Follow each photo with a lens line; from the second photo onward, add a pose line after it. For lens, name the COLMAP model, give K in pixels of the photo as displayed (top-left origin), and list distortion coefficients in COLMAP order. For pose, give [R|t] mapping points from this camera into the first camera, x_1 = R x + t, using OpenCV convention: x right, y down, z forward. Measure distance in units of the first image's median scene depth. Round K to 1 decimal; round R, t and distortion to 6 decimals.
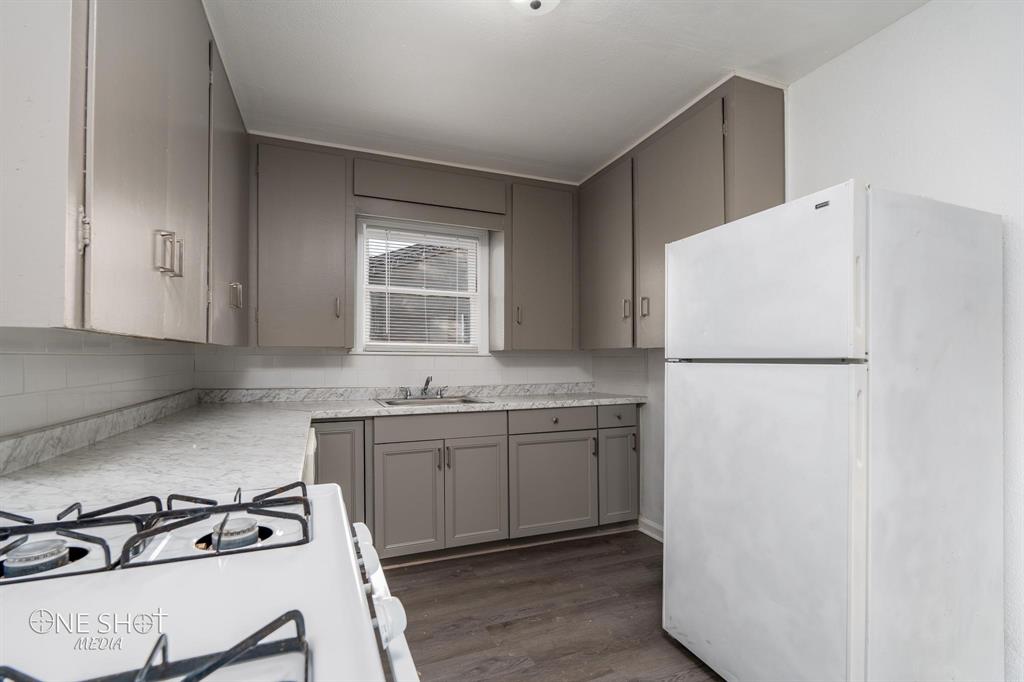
lens RADIAL K [[463.8, 0, 514.8], [0, 463.8, 345.1], [0, 0, 1]] dist [-0.002450, -0.000112]
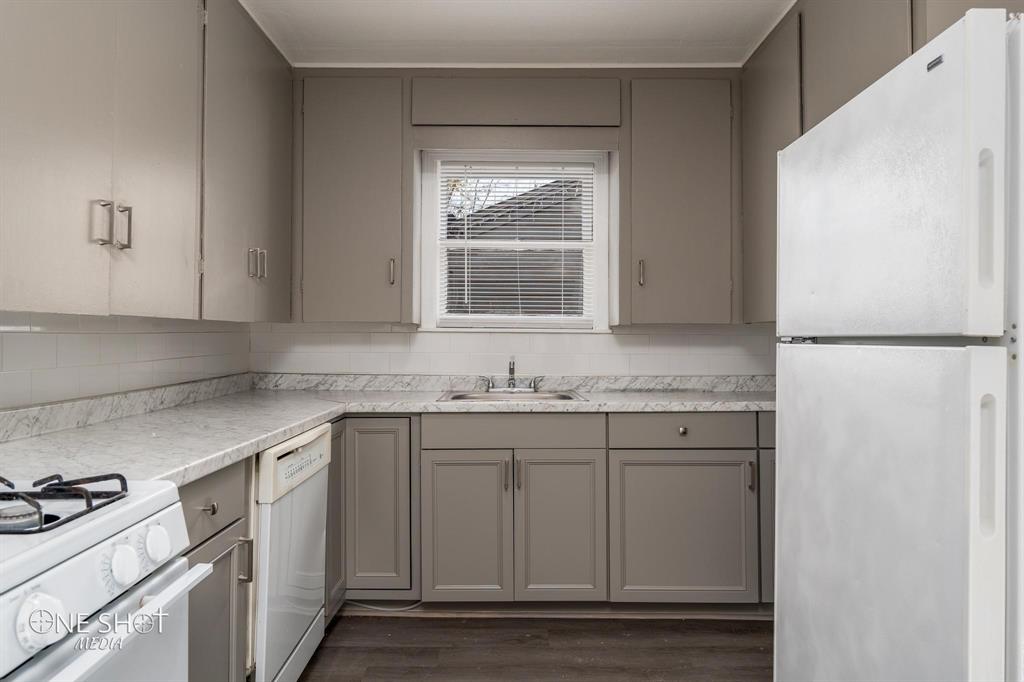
lens RADIAL K [[675.5, 0, 509.6], [0, 675.5, 308.6], [0, 0, 1]] dist [-0.000165, -0.000479]
pose [[0.925590, -0.016078, -0.378186, 0.226545], [0.010978, 0.999817, -0.015637, 0.001122], [0.378369, 0.010322, 0.925597, 0.021326]]
